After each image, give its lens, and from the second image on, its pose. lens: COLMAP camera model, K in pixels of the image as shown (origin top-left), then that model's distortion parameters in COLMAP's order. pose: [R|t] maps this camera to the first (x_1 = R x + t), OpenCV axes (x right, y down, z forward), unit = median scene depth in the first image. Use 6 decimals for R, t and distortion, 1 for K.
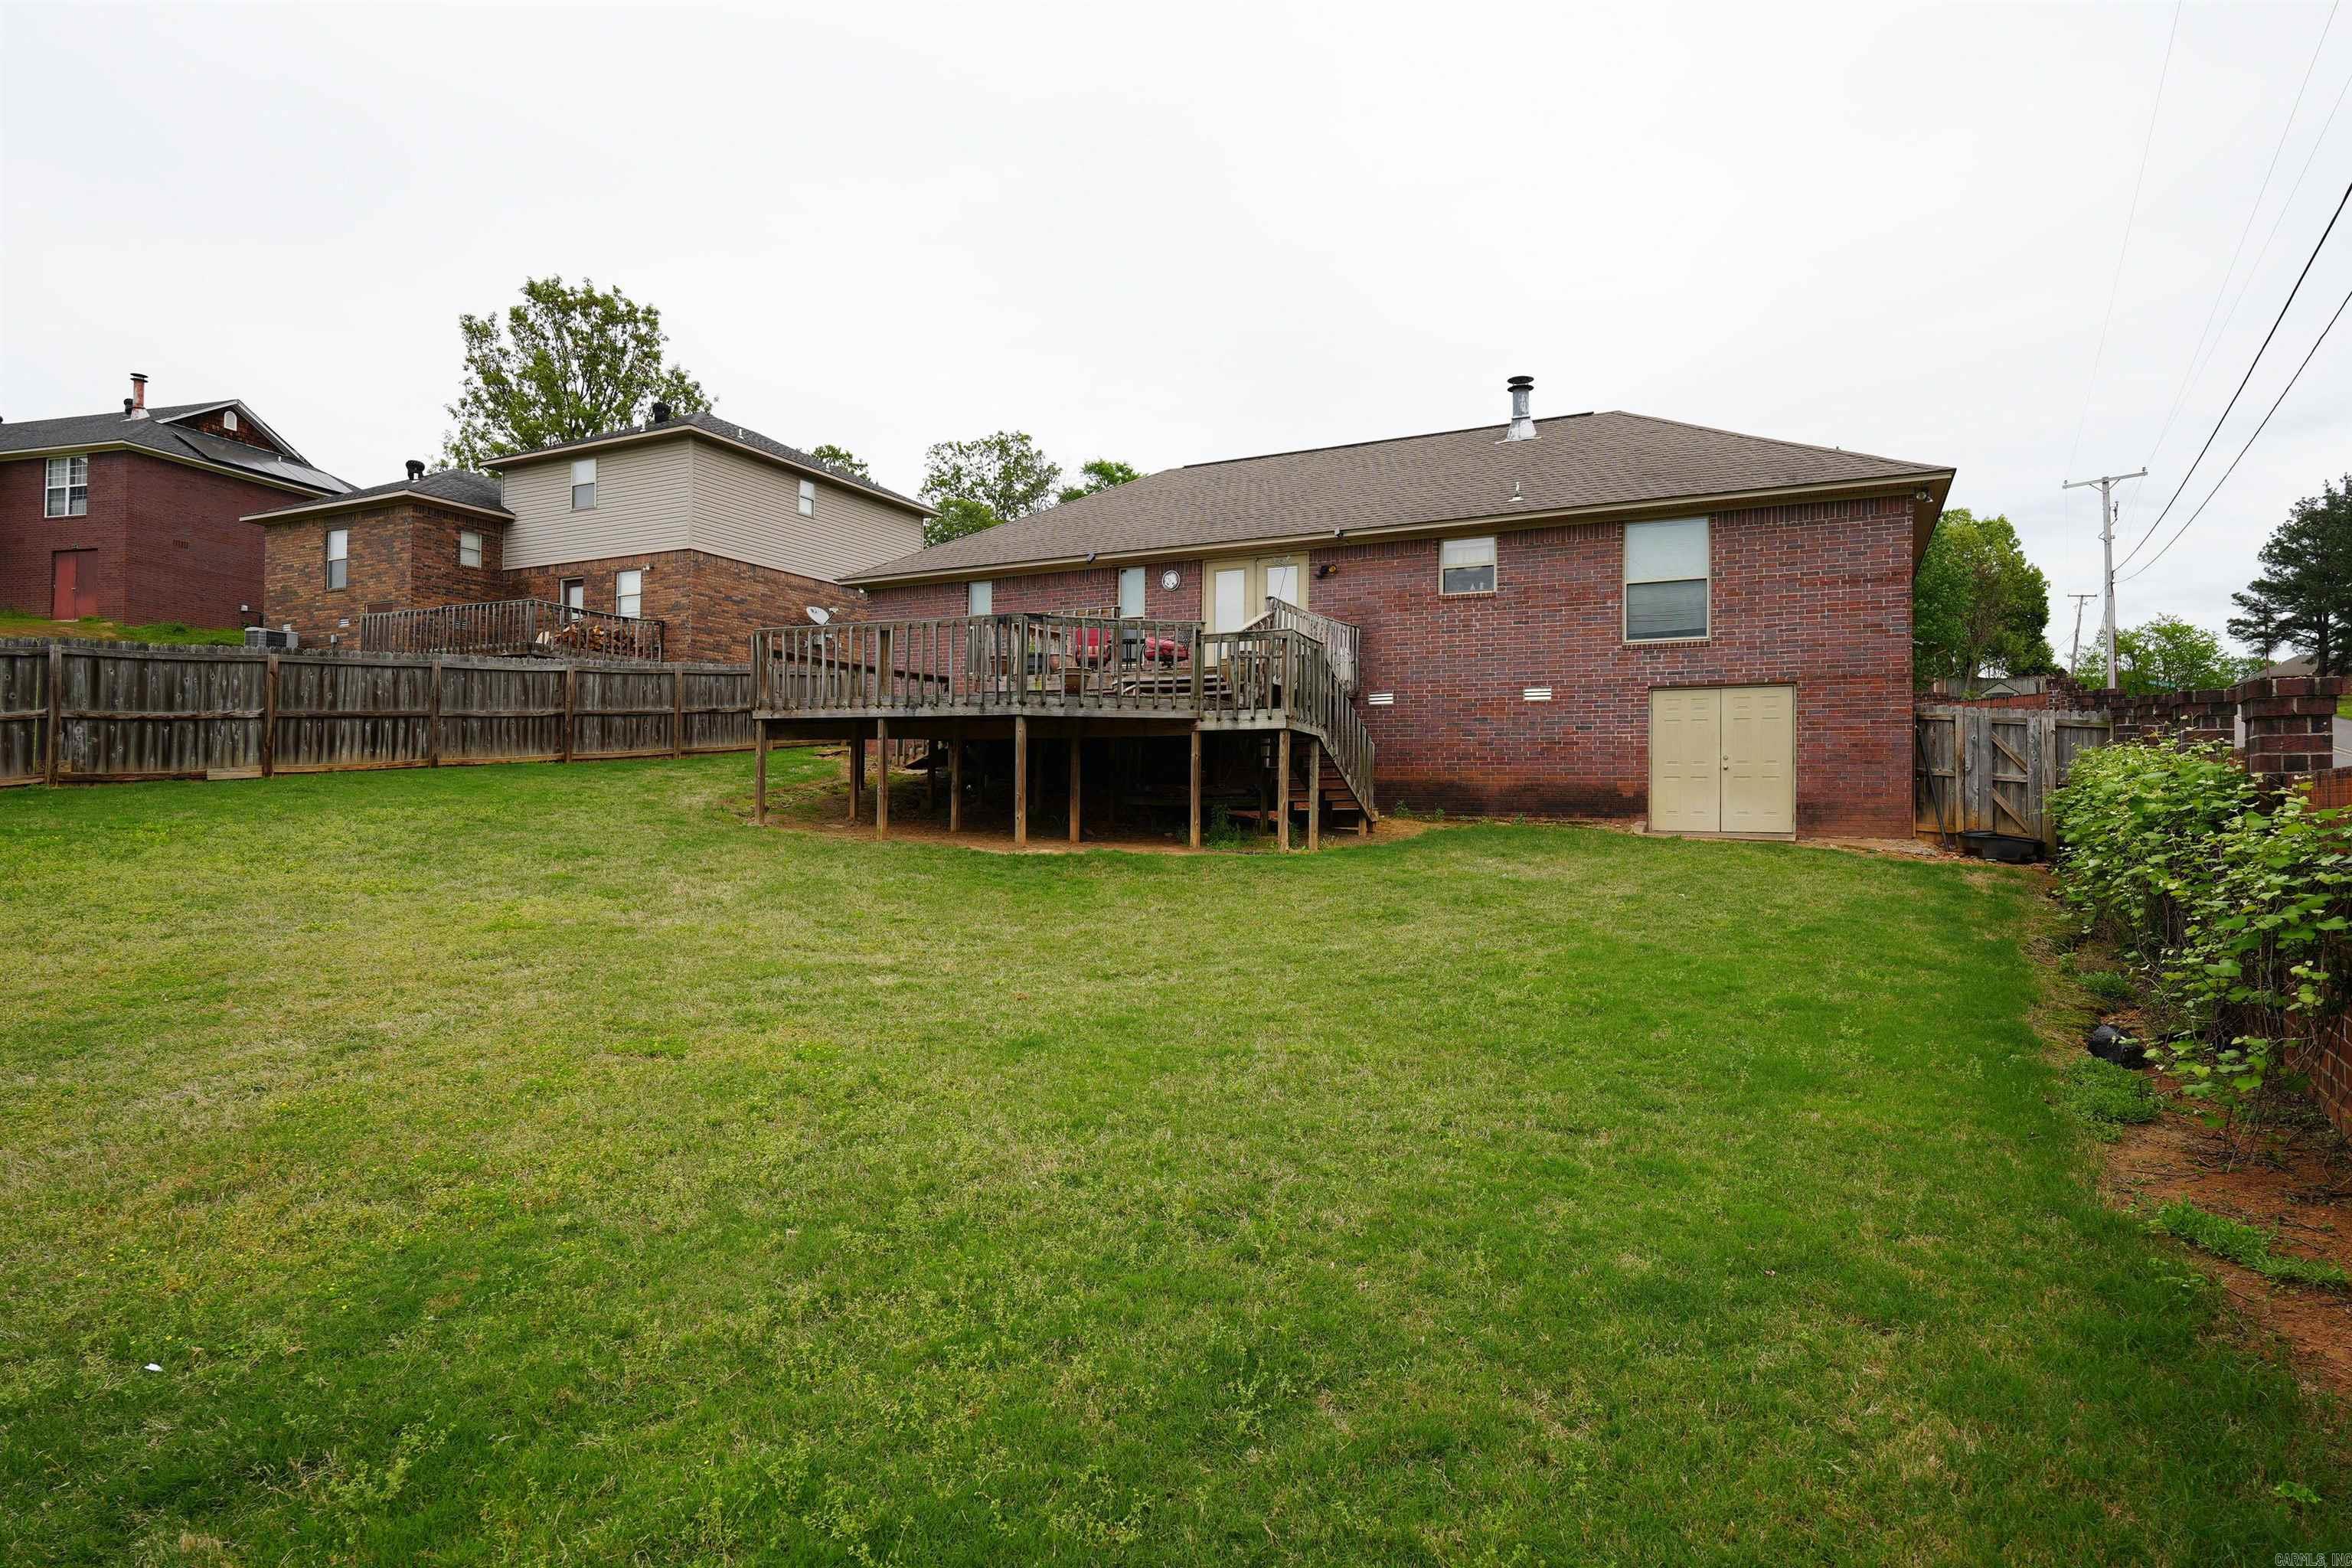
lens RADIAL K [[1281.3, 0, 1177.0], [0, 1281.3, 777.6], [0, 0, 1]] dist [-0.001890, 0.000020]
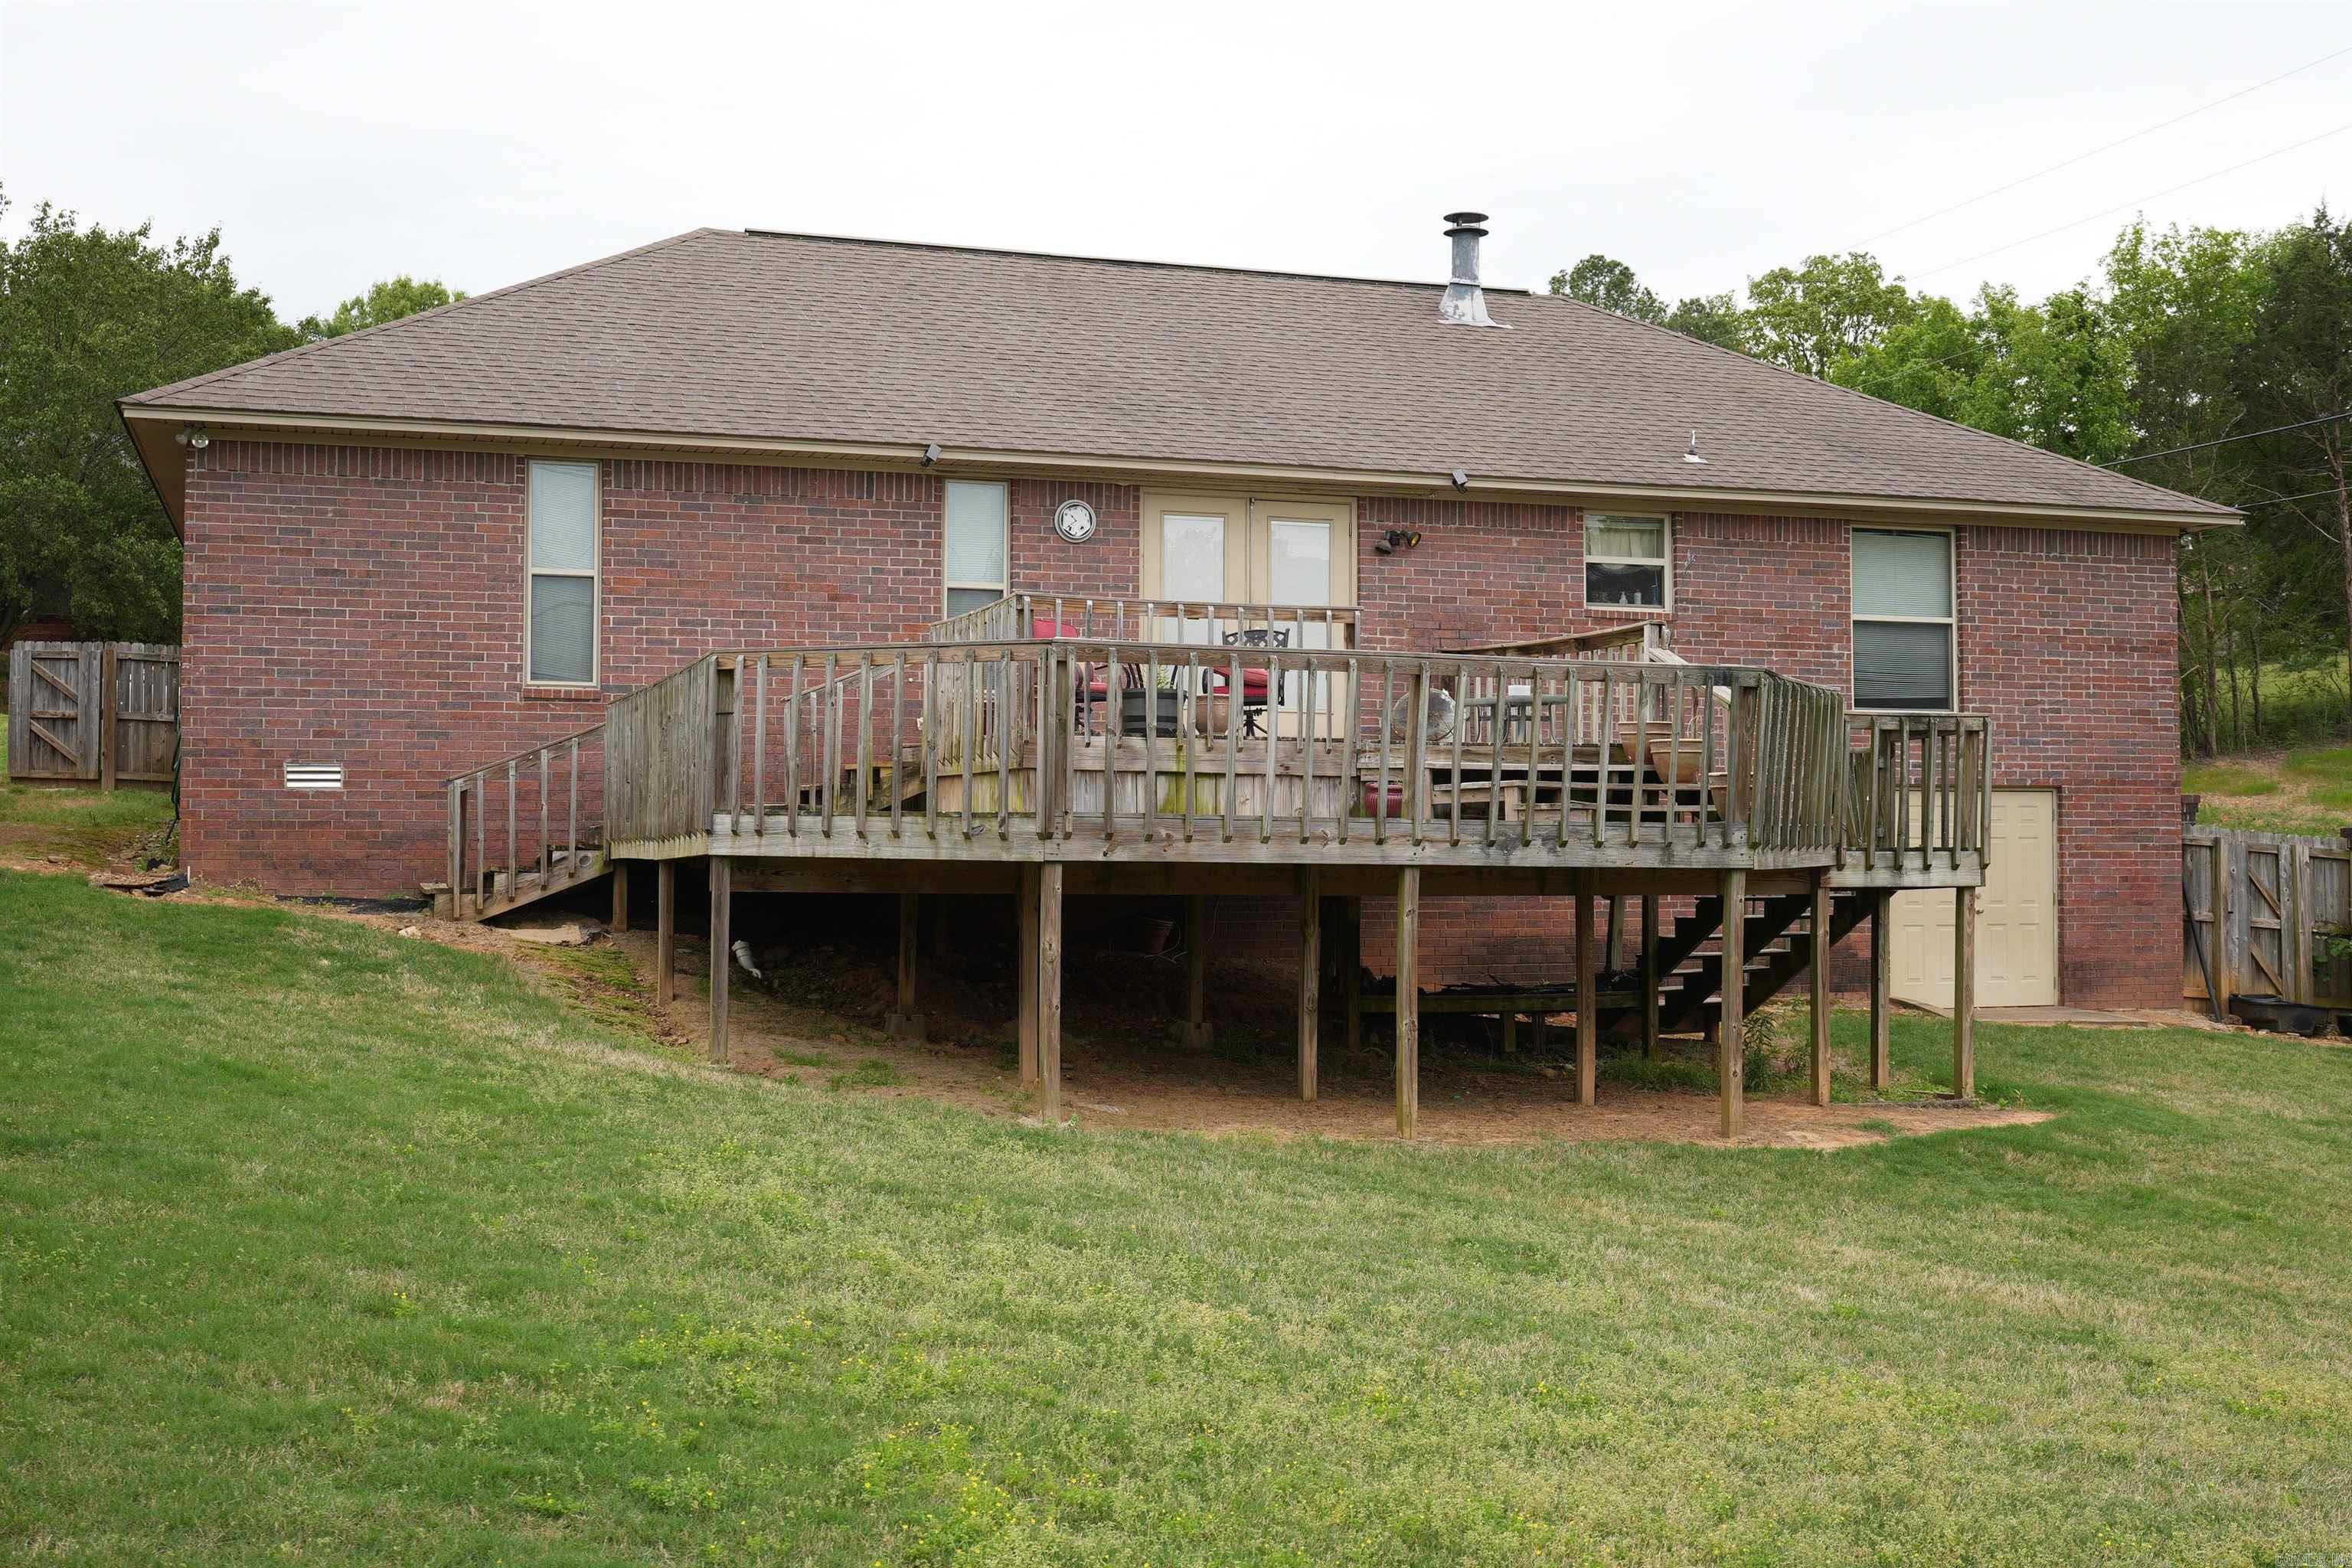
lens RADIAL K [[2683.4, 0, 1176.3], [0, 2683.4, 787.2], [0, 0, 1]] dist [0.000862, 0.000000]
pose [[0.661559, 0.008185, 0.749848, -0.917303], [-0.005436, 0.999967, -0.006119, -0.062867], [-0.749873, -0.000028, 0.661582, 0.399138]]
